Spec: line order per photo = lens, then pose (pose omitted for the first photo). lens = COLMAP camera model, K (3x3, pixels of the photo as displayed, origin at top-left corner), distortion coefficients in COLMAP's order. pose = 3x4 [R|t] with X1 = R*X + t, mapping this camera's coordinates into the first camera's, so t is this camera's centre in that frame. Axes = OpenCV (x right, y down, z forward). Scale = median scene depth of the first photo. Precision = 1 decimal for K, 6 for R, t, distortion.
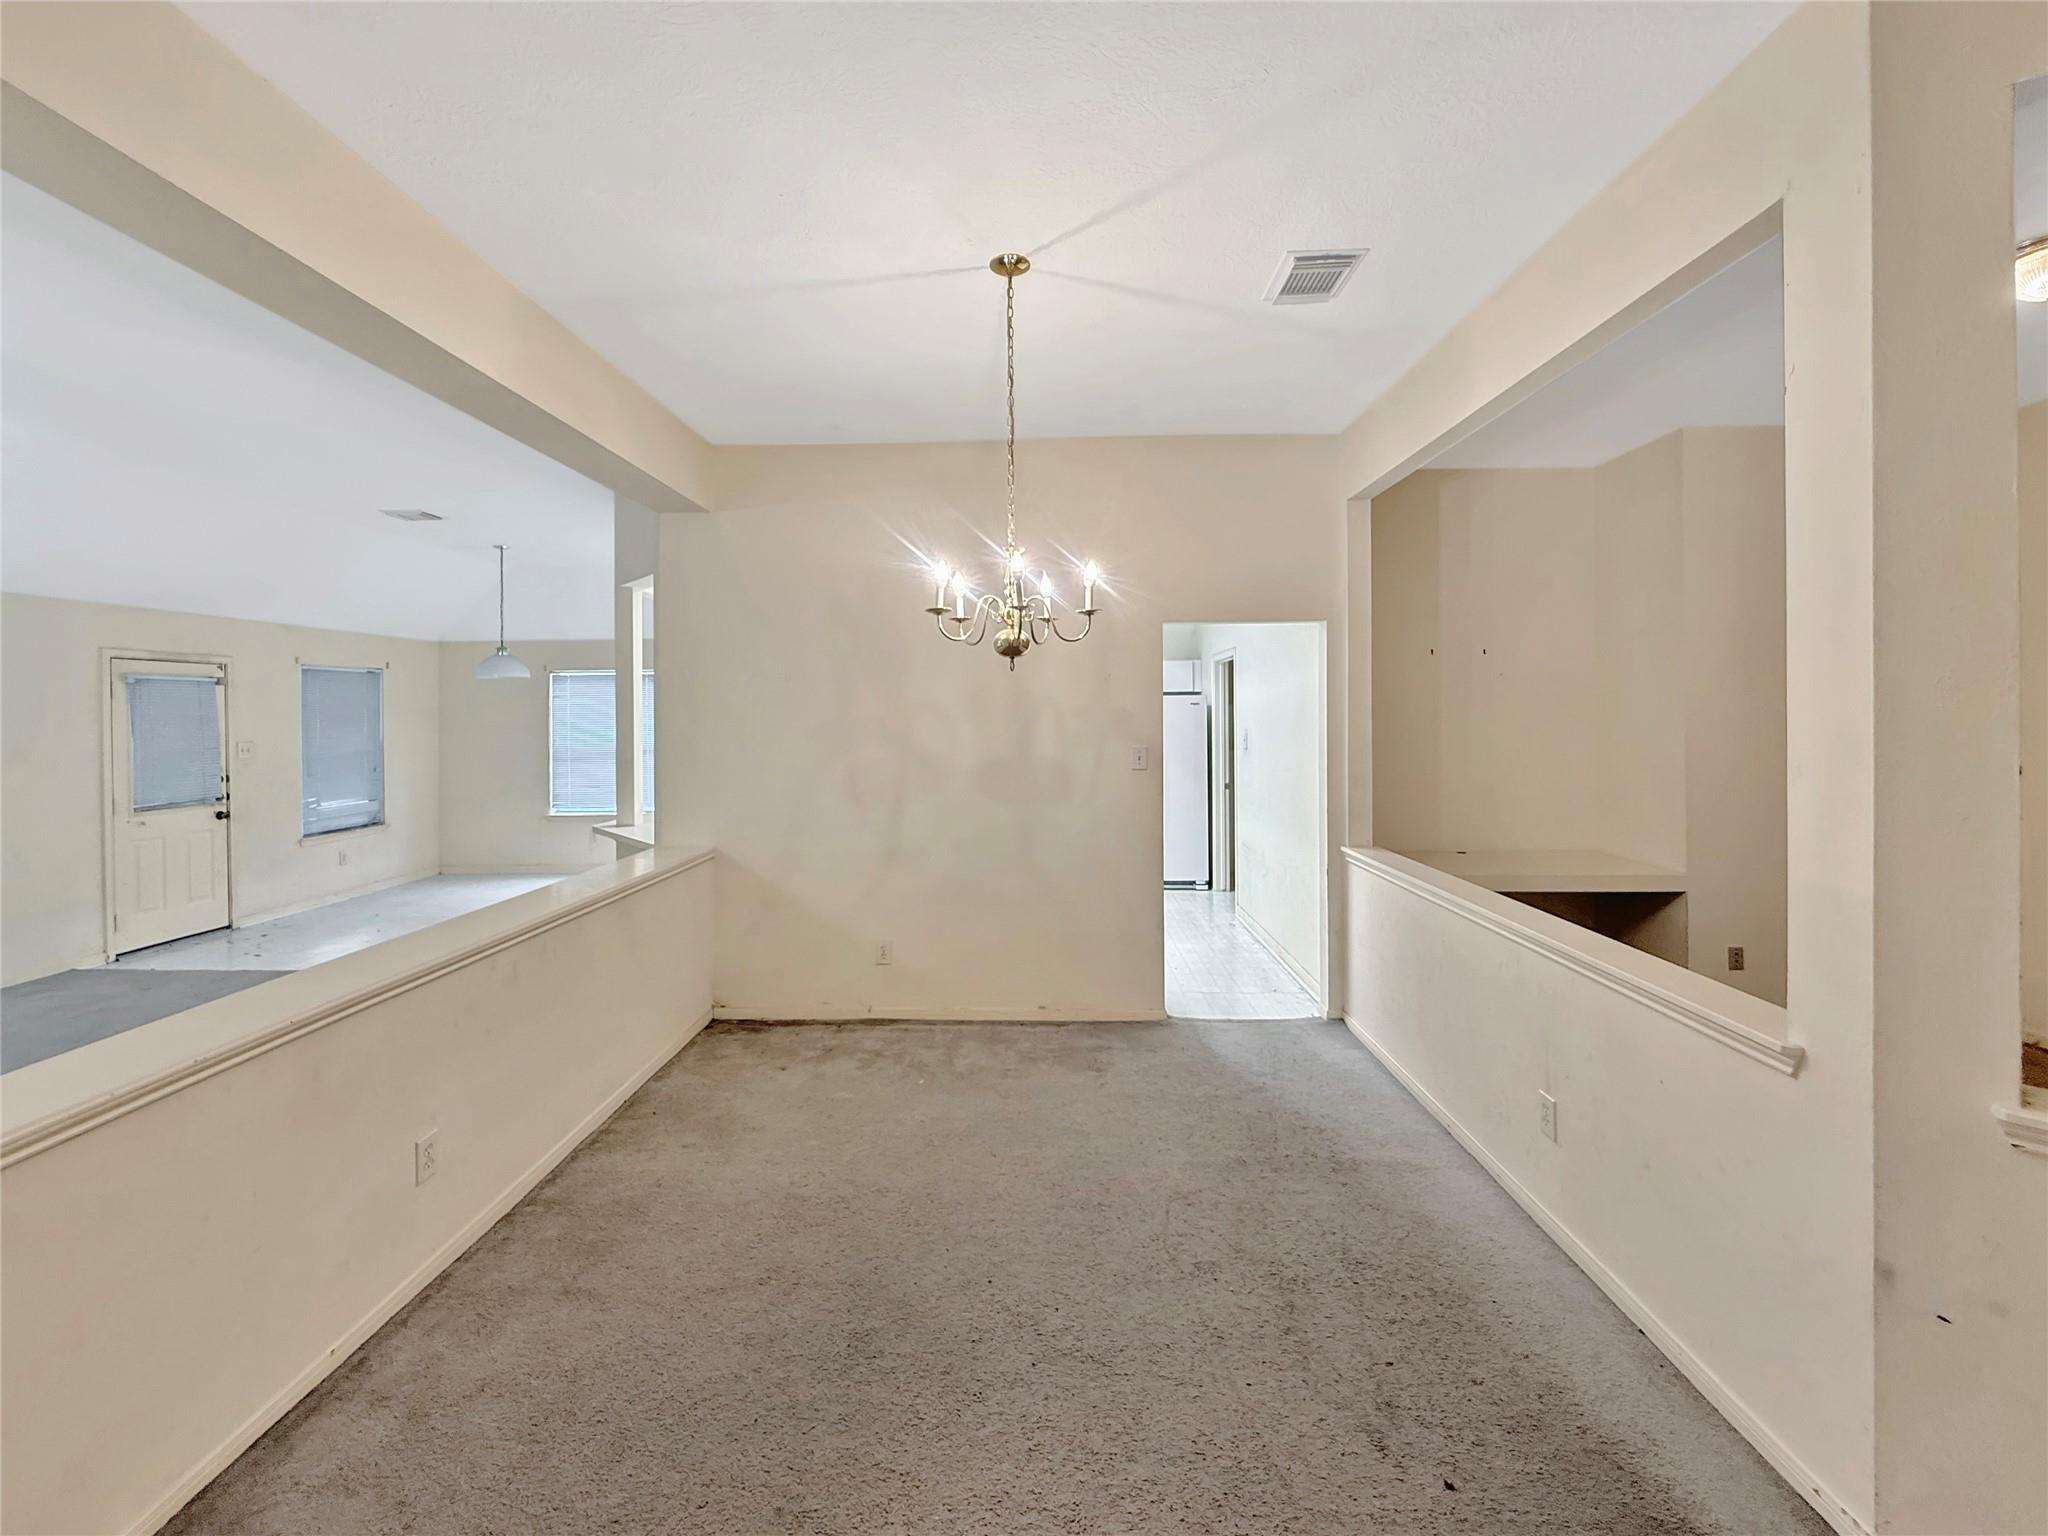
lens RADIAL K [[827.0, 0, 1009.5], [0, 827.0, 694.5], [0, 0, 1]] dist [0.000185, -0.000259]
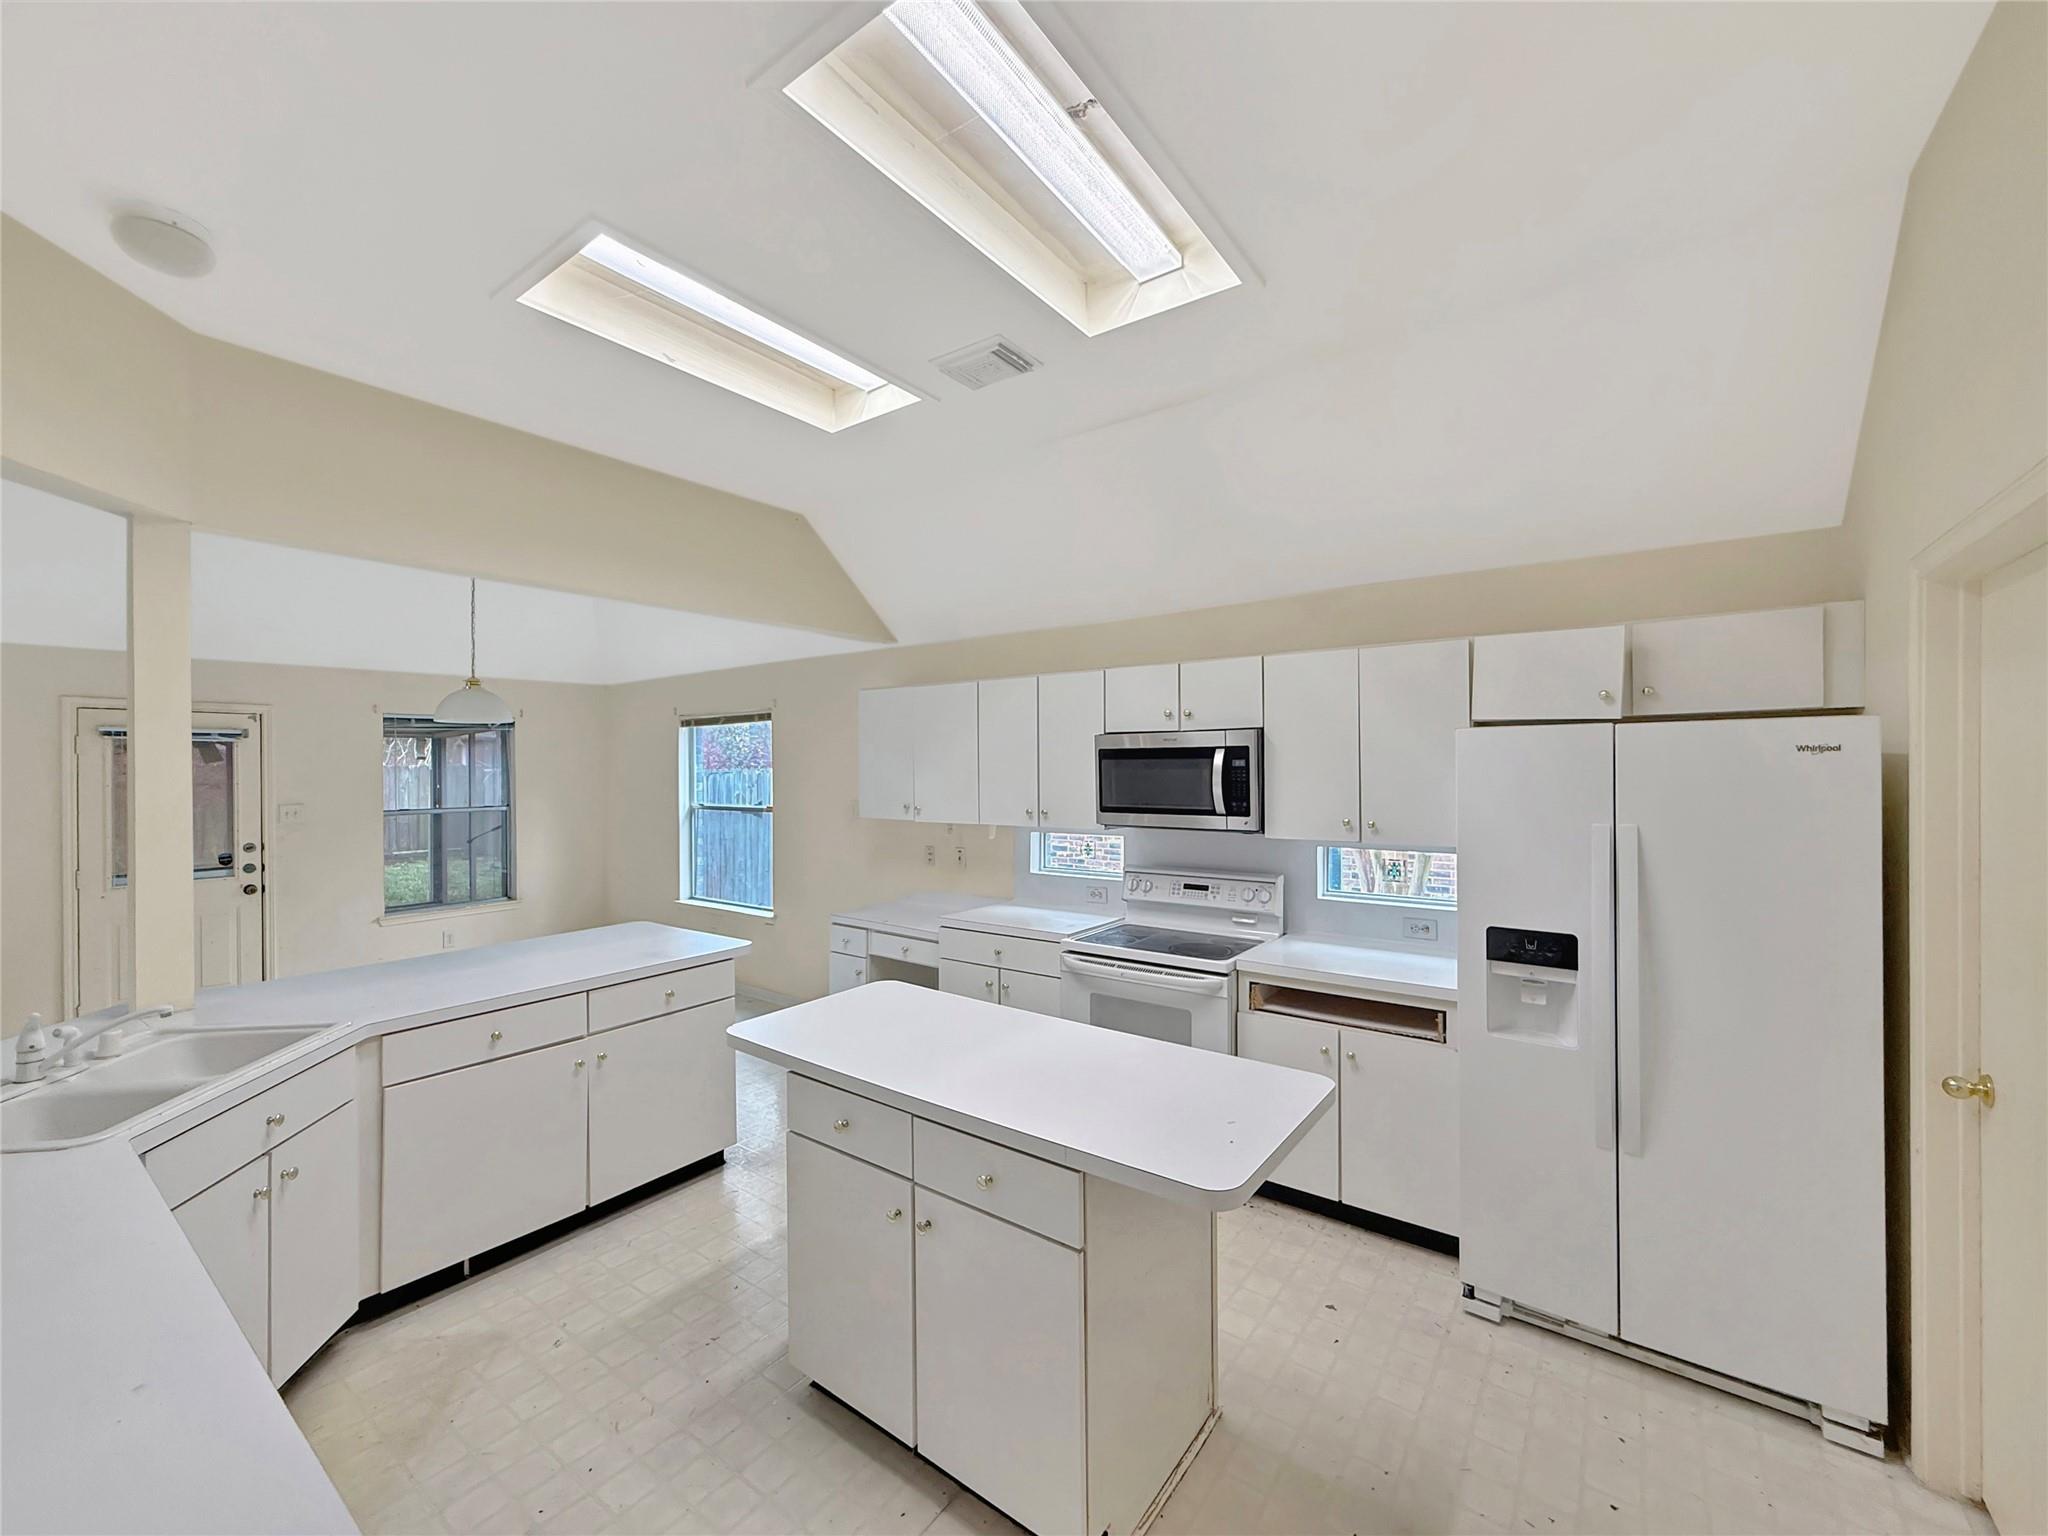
lens RADIAL K [[827.0, 0, 1010.1], [0, 827.0, 768.3], [0, 0, 1]] dist [0.000185, -0.000259]
pose [[0.820702, -0.000427, -0.571357, 0.221140], [0.003560, 0.999984, 0.004367, 0.021698], [0.571346, -0.005618, 0.820690, 0.856411]]
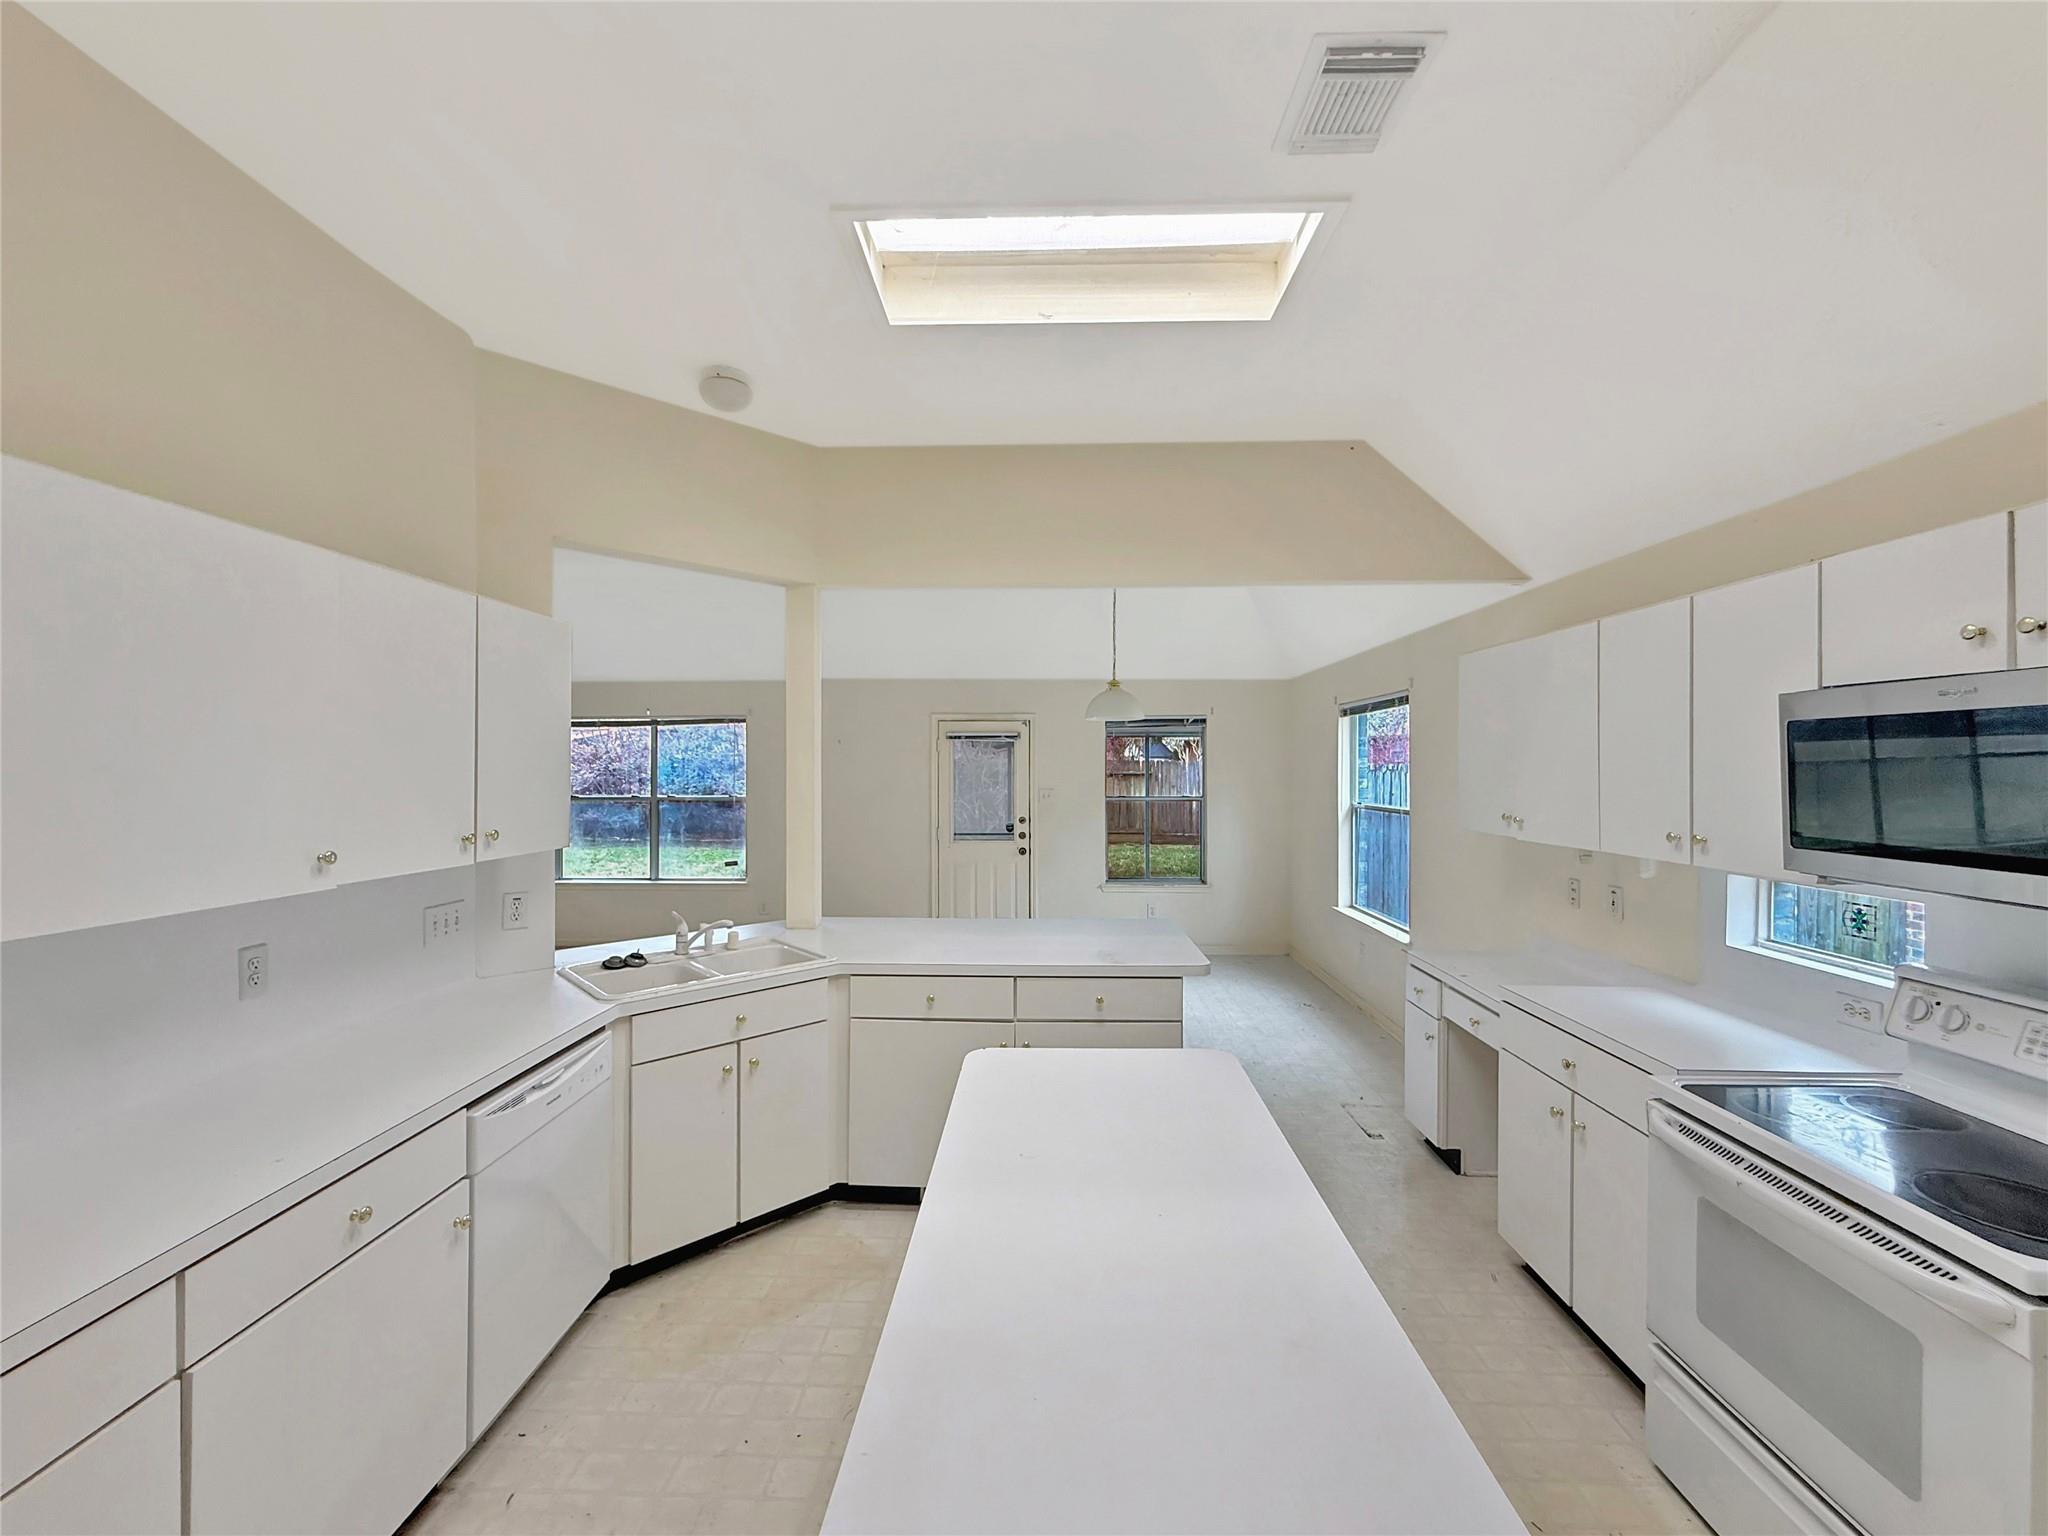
lens RADIAL K [[827.0, 0, 1016.4], [0, 827.0, 770.7], [0, 0, 1]] dist [0.000185, -0.000259]
pose [[0.000168, 0.008854, -0.999961, 0.233199], [0.000037, 0.999961, 0.008854, 0.026634], [1.000000, -0.000039, 0.000167, 1.140146]]
